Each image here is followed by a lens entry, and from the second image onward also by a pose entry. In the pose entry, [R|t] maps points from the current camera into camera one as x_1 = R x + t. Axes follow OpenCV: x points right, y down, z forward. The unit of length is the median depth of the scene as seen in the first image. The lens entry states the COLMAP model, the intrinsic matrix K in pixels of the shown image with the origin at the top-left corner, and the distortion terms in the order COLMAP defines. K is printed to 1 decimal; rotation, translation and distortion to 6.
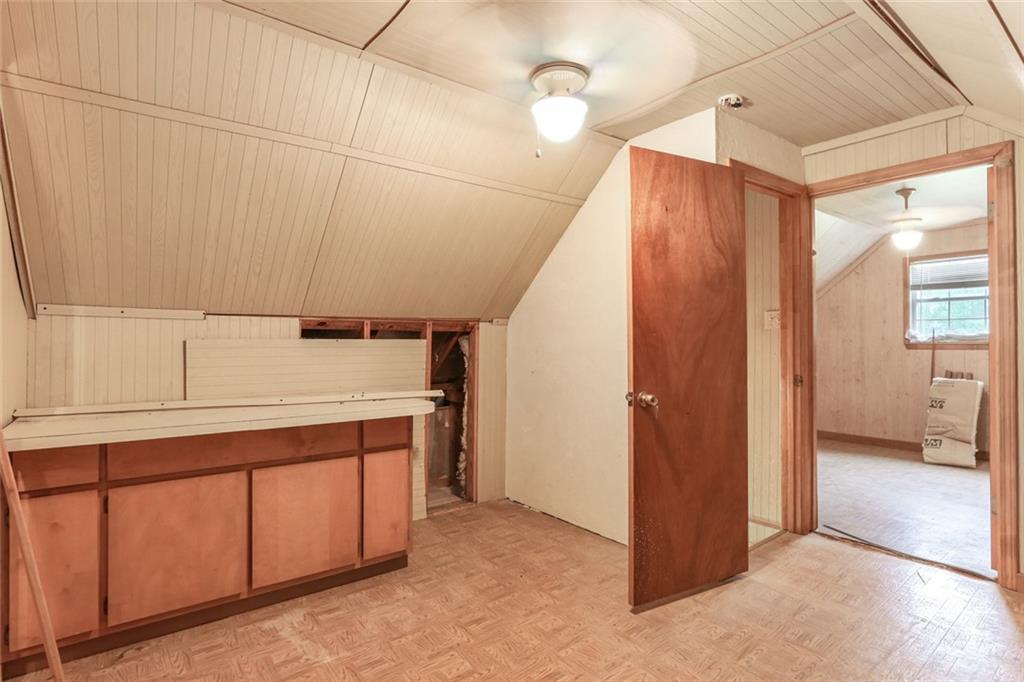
lens RADIAL K [[483.1, 0, 513.0], [0, 483.1, 340.6], [0, 0, 1]] dist [-0.011952, 0.001926]
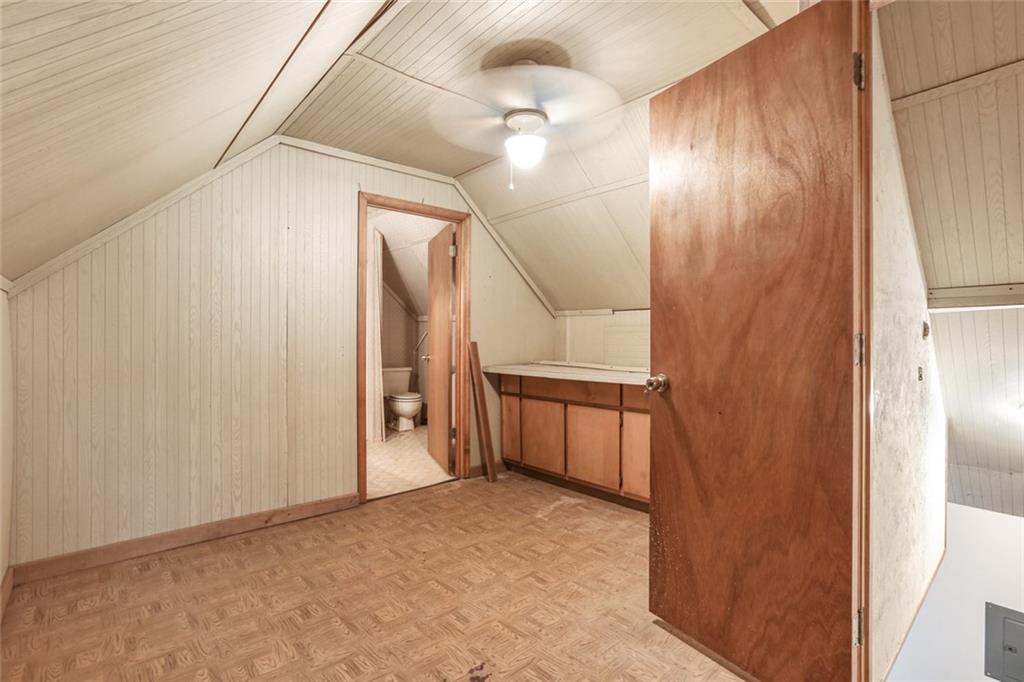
lens RADIAL K [[483.1, 0, 513.8], [0, 483.1, 338.0], [0, 0, 1]] dist [-0.011952, 0.001926]
pose [[0.099105, 0.000660, -0.995077, 1.078246], [0.007390, 0.999972, 0.001399, 0.035096], [0.995050, -0.007492, 0.099097, 0.633571]]
